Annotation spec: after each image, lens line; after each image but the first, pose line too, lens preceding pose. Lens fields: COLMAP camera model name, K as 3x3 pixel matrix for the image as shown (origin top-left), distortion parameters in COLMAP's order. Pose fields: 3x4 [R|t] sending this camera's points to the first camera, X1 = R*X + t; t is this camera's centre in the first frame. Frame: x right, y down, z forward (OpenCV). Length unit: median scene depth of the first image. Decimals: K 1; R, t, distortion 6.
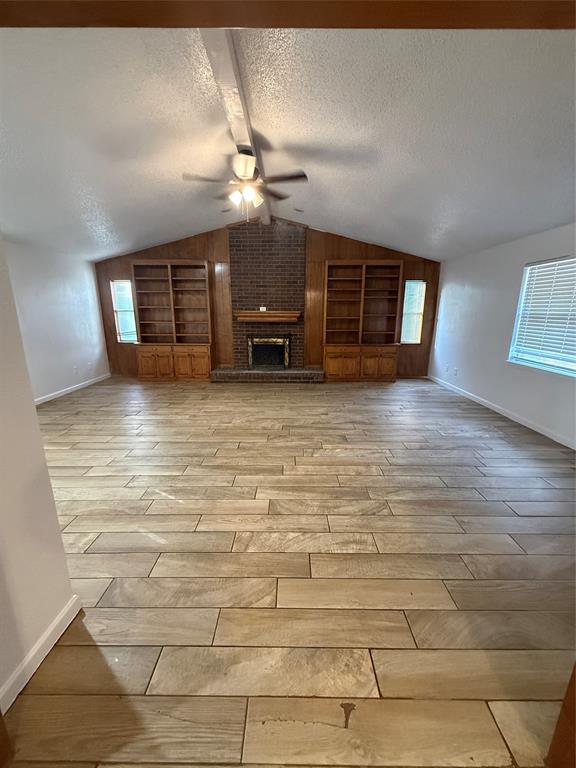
lens RADIAL K [[307.4, 0, 284.7], [0, 307.4, 383.6], [0, 0, 1]] dist [-0.001055, -0.000109]
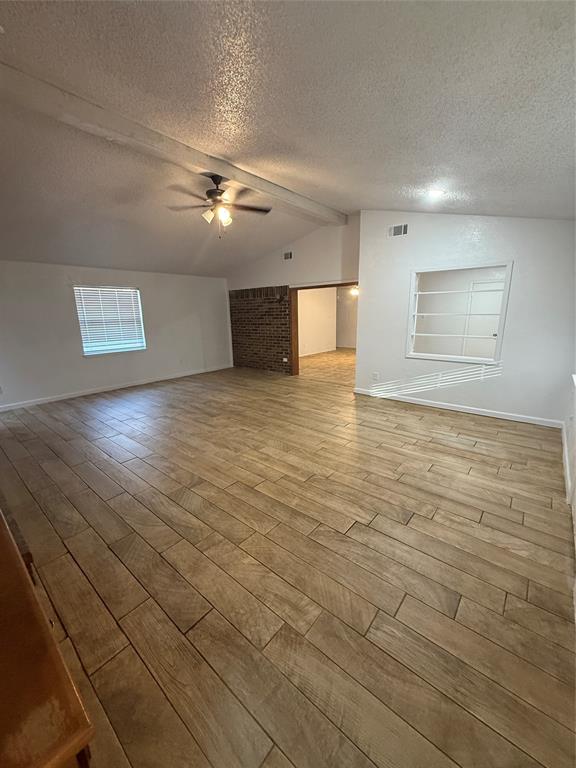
lens RADIAL K [[307.4, 0, 284.7], [0, 307.4, 383.6], [0, 0, 1]] dist [-0.001055, -0.000109]
pose [[-0.767653, -0.136292, 0.626205, -0.981423], [0.165916, 0.901544, 0.399612, -0.421694], [-0.619016, 0.410661, -0.669461, 1.670211]]
